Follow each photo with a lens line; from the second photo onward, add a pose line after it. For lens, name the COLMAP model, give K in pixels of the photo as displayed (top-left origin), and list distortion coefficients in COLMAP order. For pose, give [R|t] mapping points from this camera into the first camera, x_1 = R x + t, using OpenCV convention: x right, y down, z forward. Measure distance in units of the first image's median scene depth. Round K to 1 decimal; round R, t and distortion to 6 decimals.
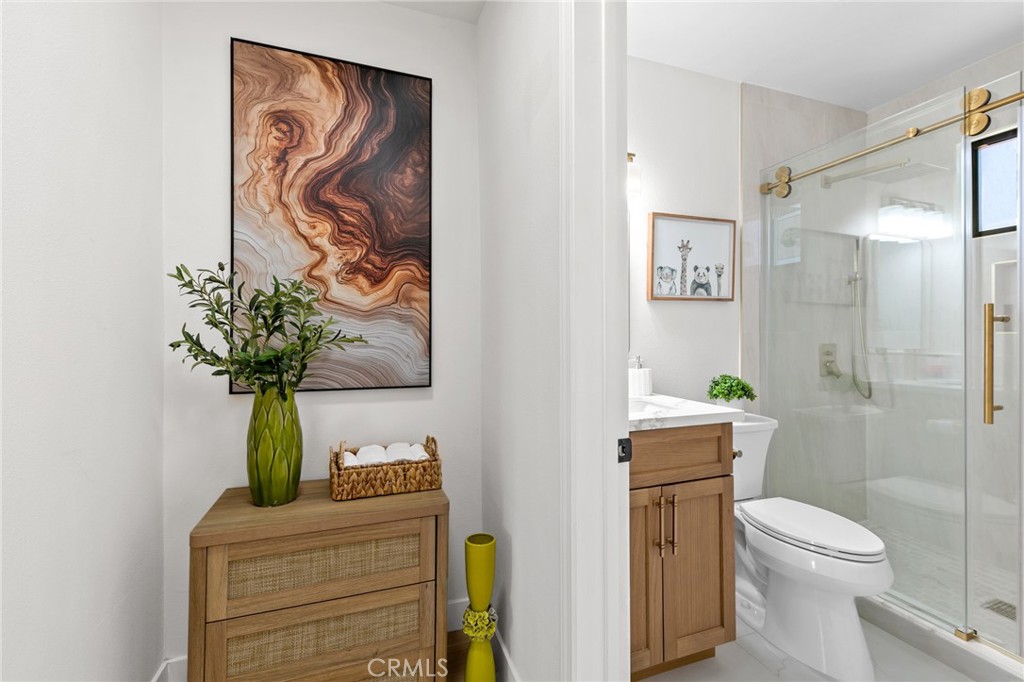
lens RADIAL K [[434.0, 0, 517.5], [0, 434.0, 335.4], [0, 0, 1]] dist [0.004125, -0.000144]
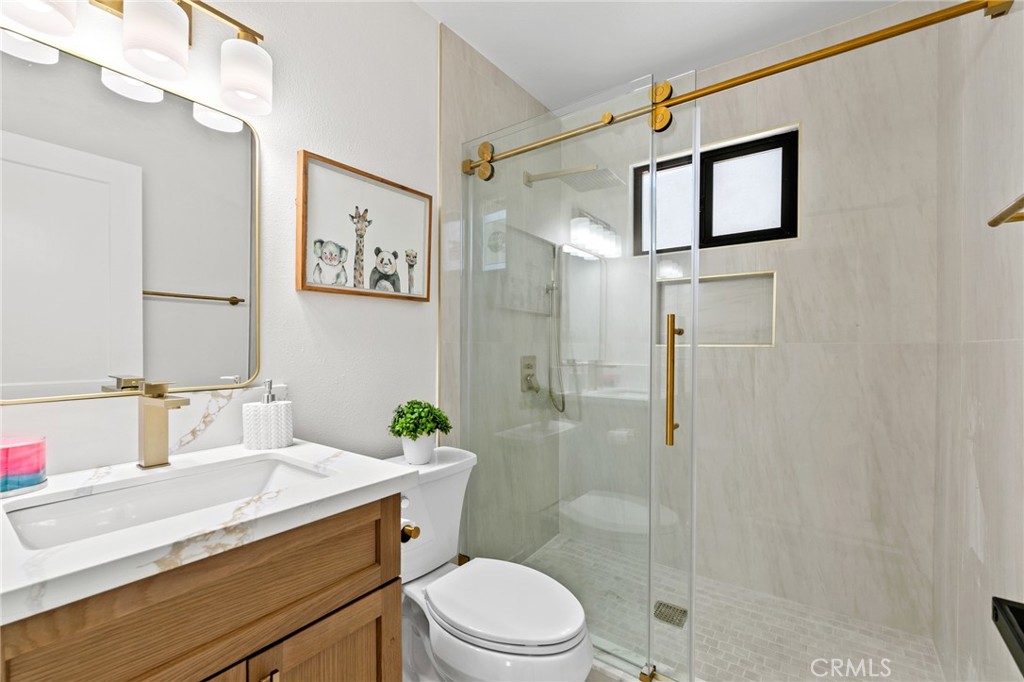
lens RADIAL K [[439.0, 0, 514.0], [0, 439.0, 333.6], [0, 0, 1]] dist [0.001655, -0.000135]
pose [[0.832060, 0.021514, 0.554268, 0.199707], [-0.007550, 0.999594, -0.027466, -0.002658], [-0.554634, 0.018669, 0.831885, 0.282278]]
